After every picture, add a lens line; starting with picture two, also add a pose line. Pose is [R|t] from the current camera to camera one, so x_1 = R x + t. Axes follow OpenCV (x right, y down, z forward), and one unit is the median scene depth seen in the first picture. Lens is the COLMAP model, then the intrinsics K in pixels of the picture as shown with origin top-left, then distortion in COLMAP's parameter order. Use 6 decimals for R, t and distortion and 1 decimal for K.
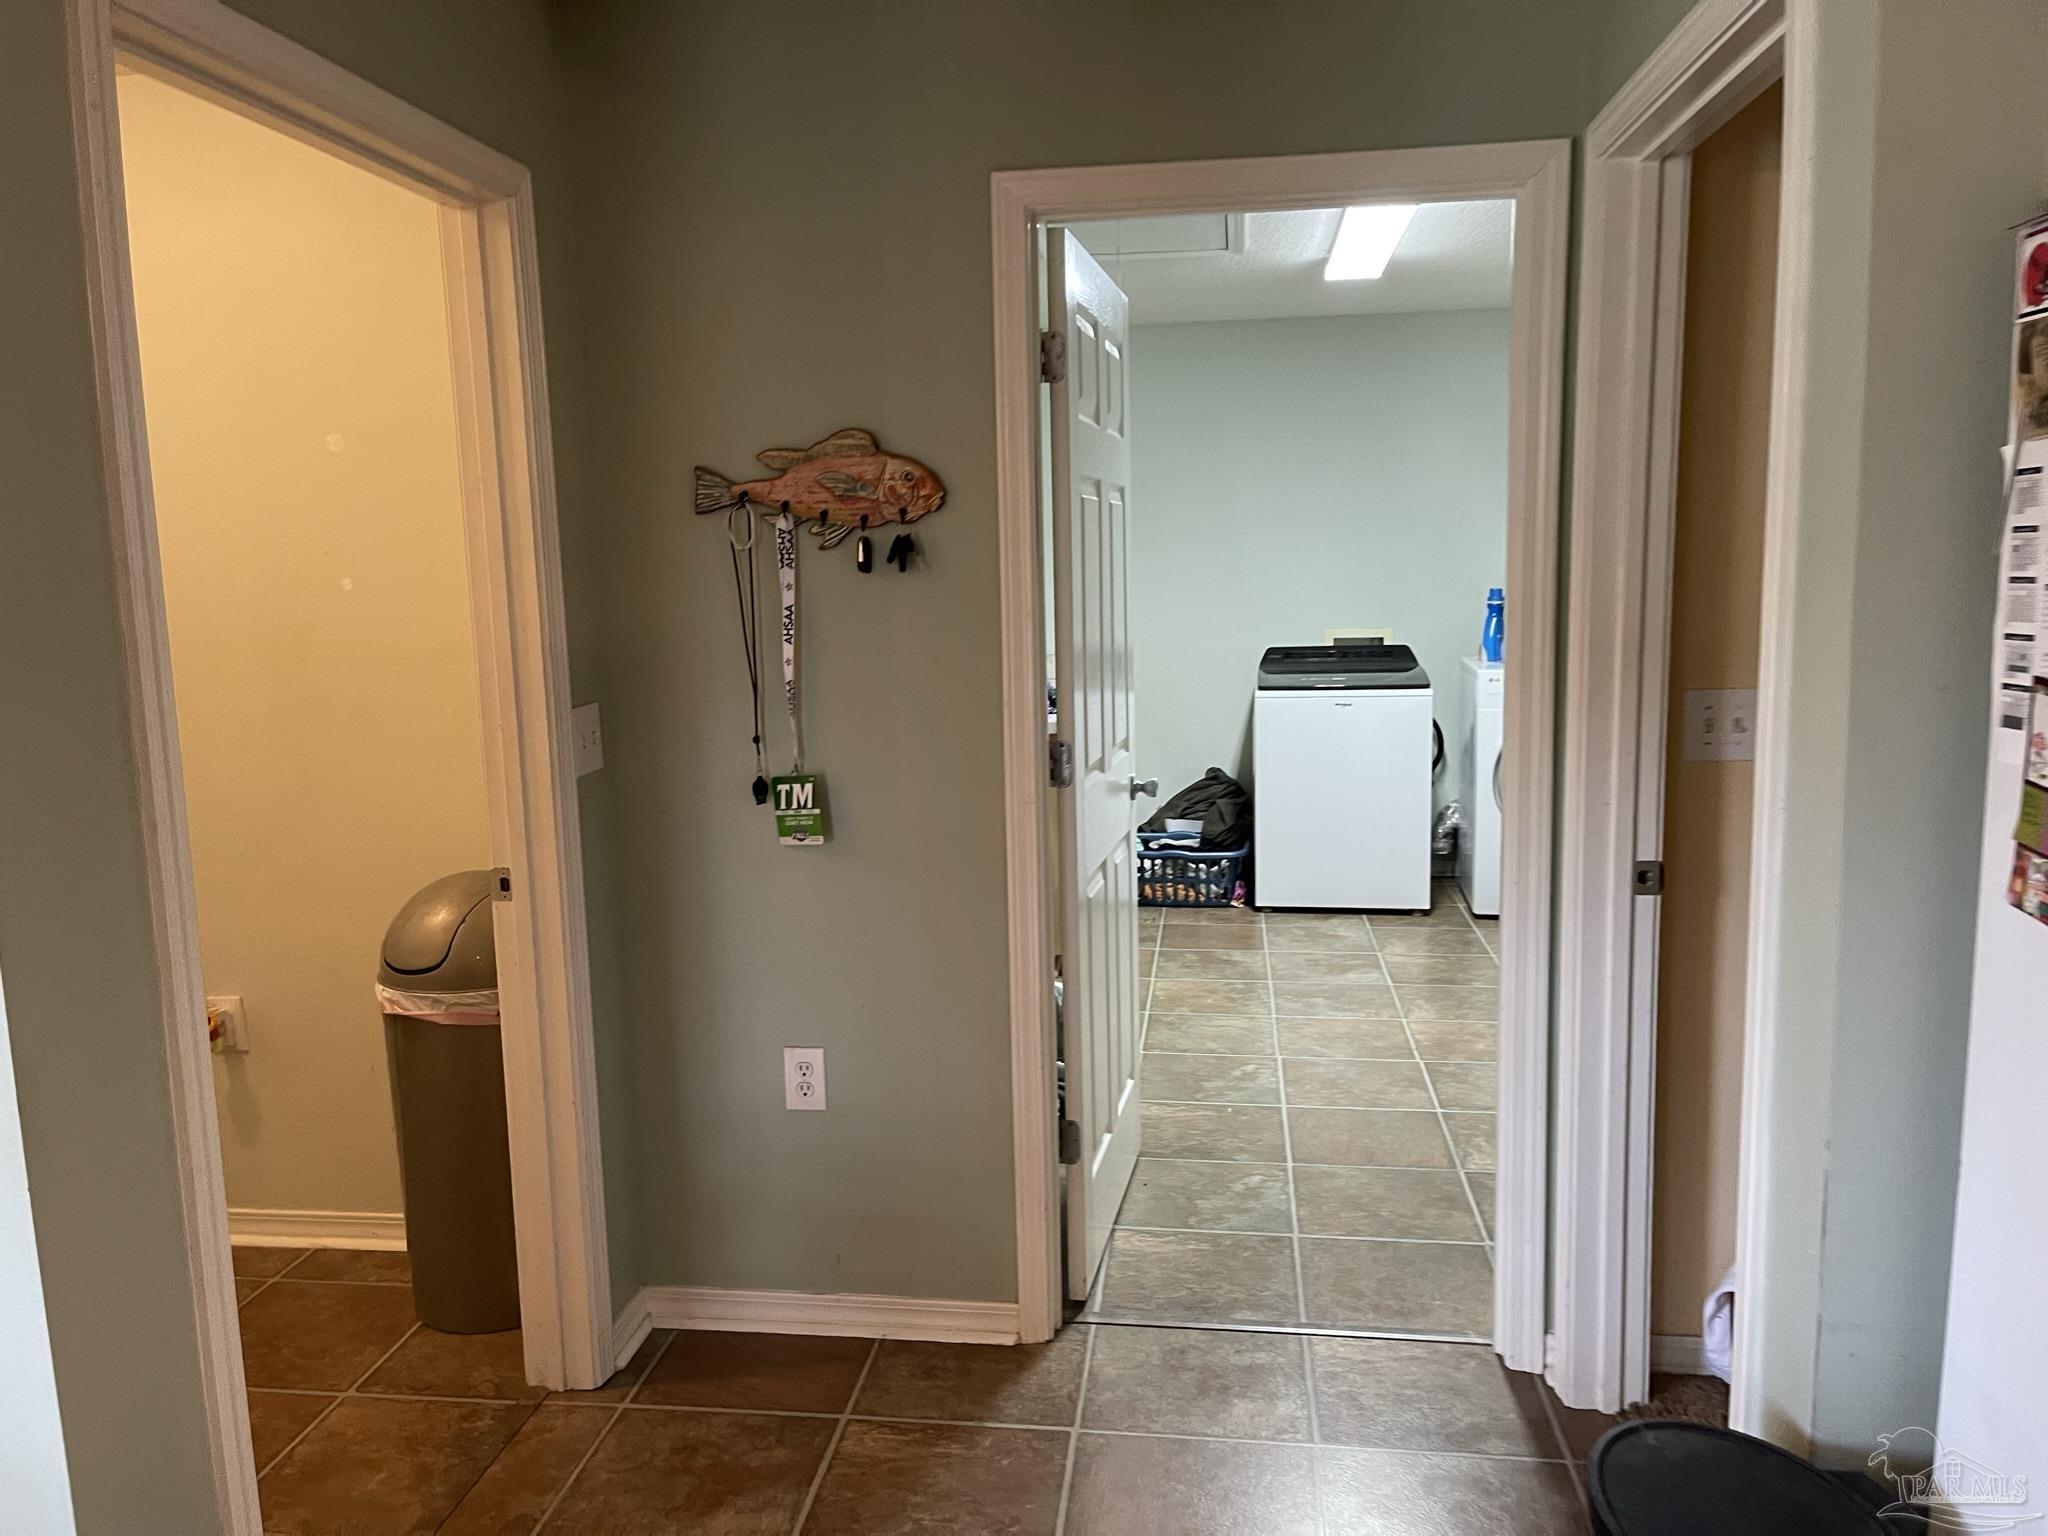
lens RADIAL K [[1531.6, 0, 1024.0], [0, 1531.6, 768.0], [0, 0, 1]] dist [0.003869, -0.001354]
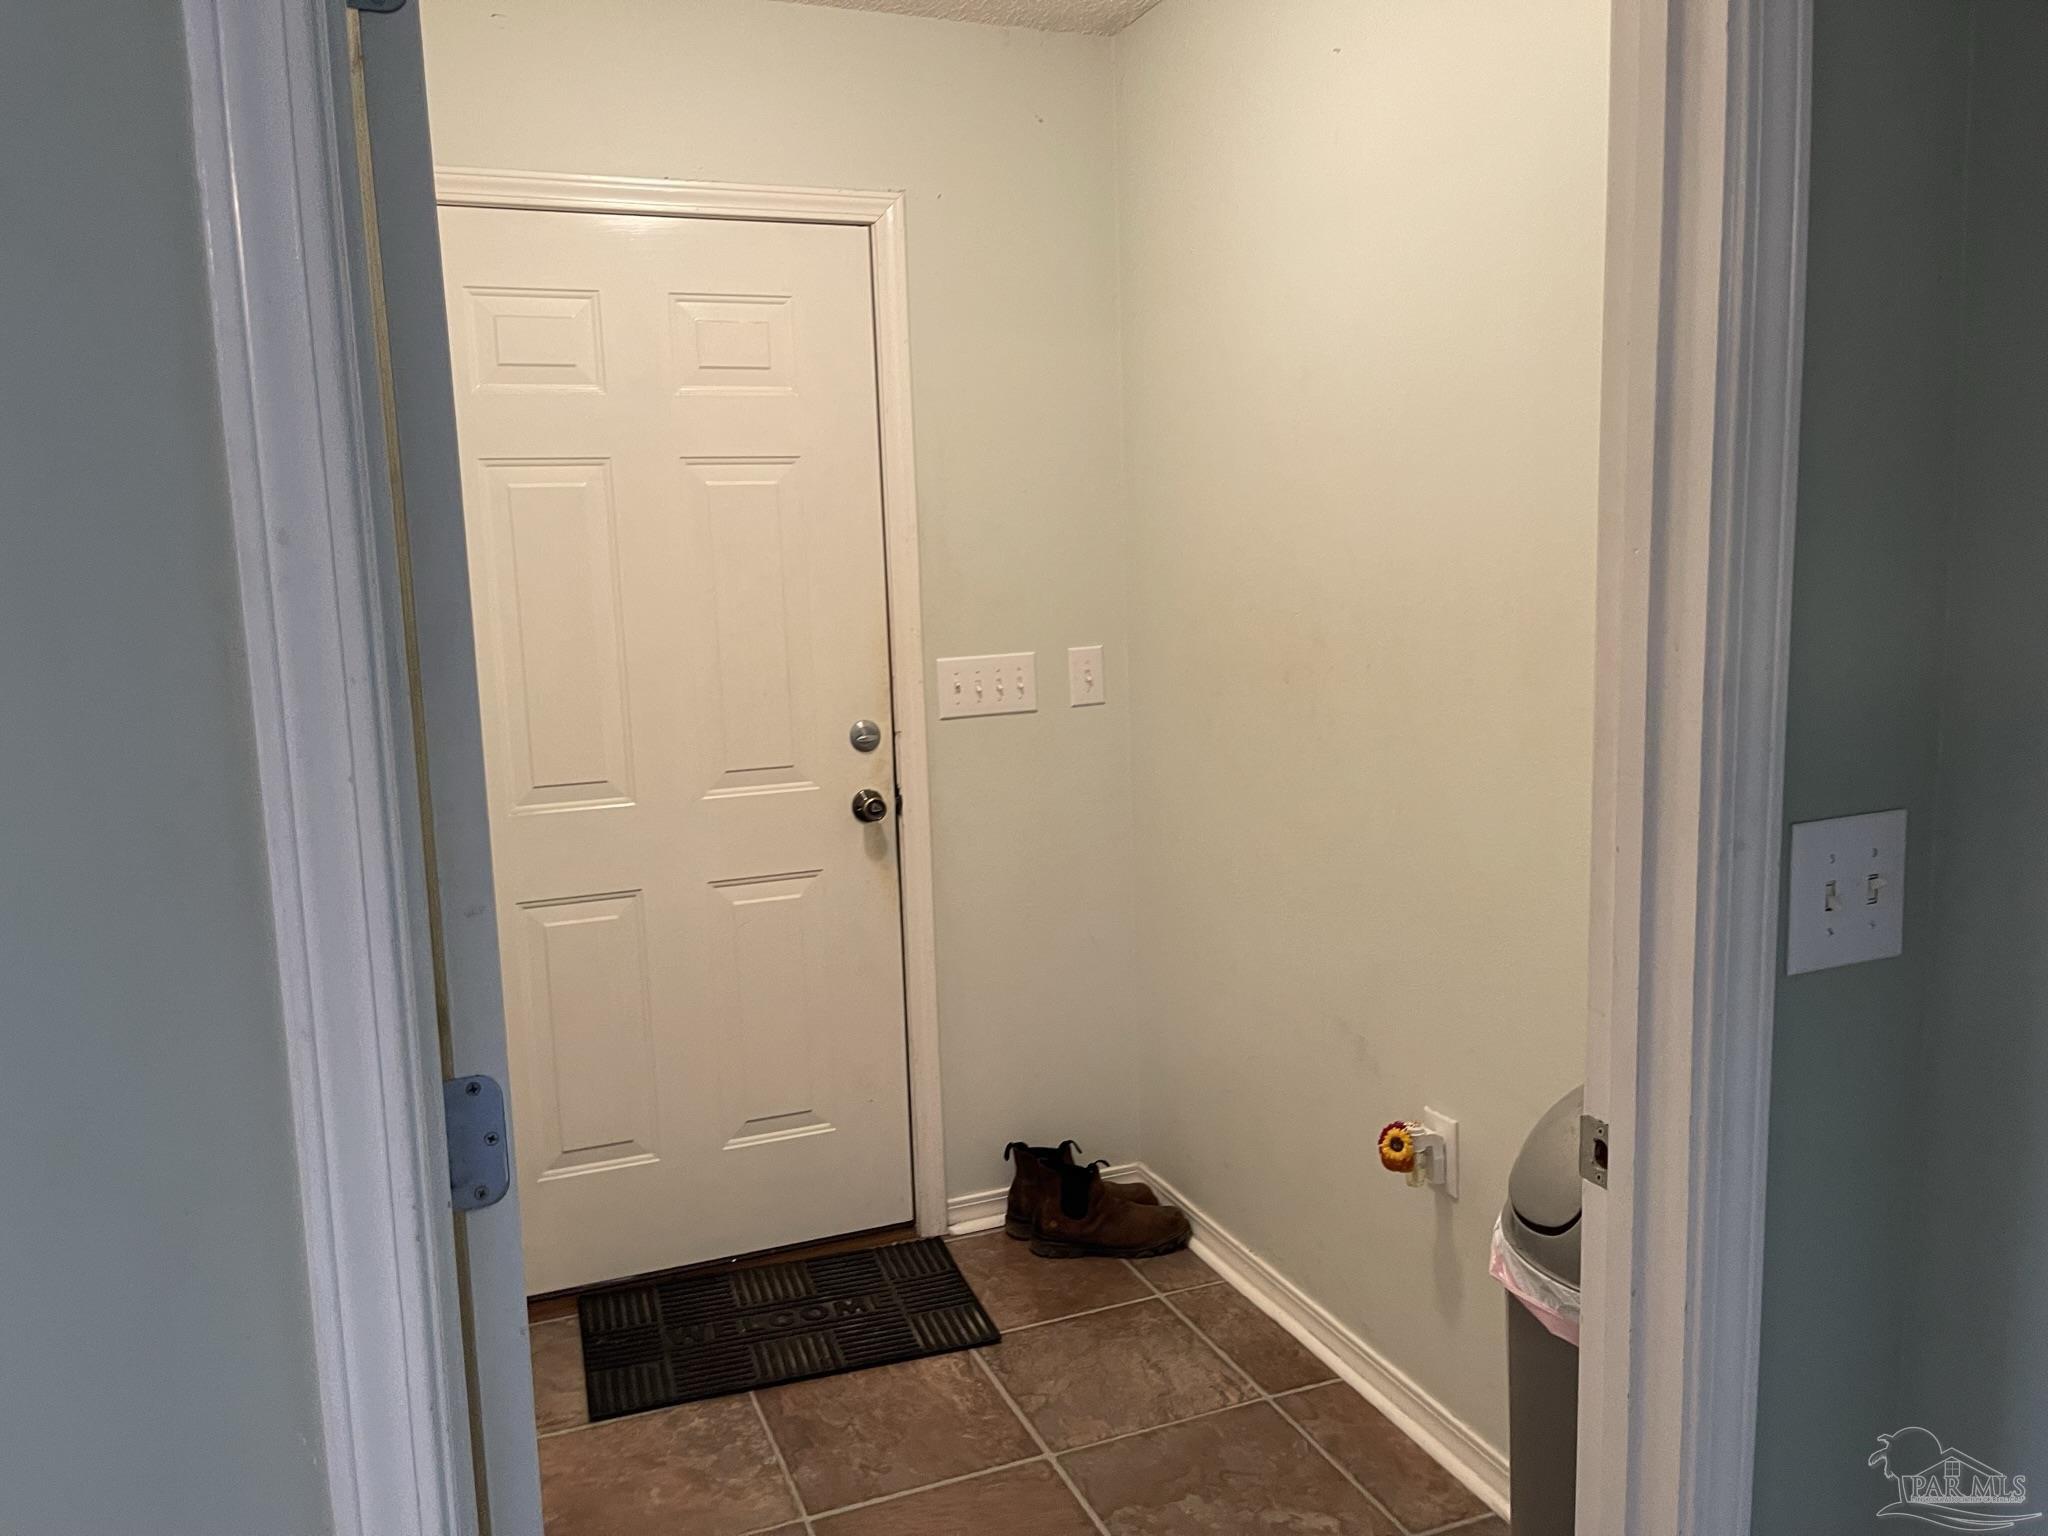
lens RADIAL K [[1588.6, 0, 1024.0], [0, 1588.6, 768.0], [0, 0, 1]] dist [-0.007930, -0.008638]
pose [[0.493895, 0.138451, -0.858428, -0.006858], [-0.111888, 0.989154, 0.095160, -0.071263], [0.862293, 0.049049, 0.504029, 0.543947]]
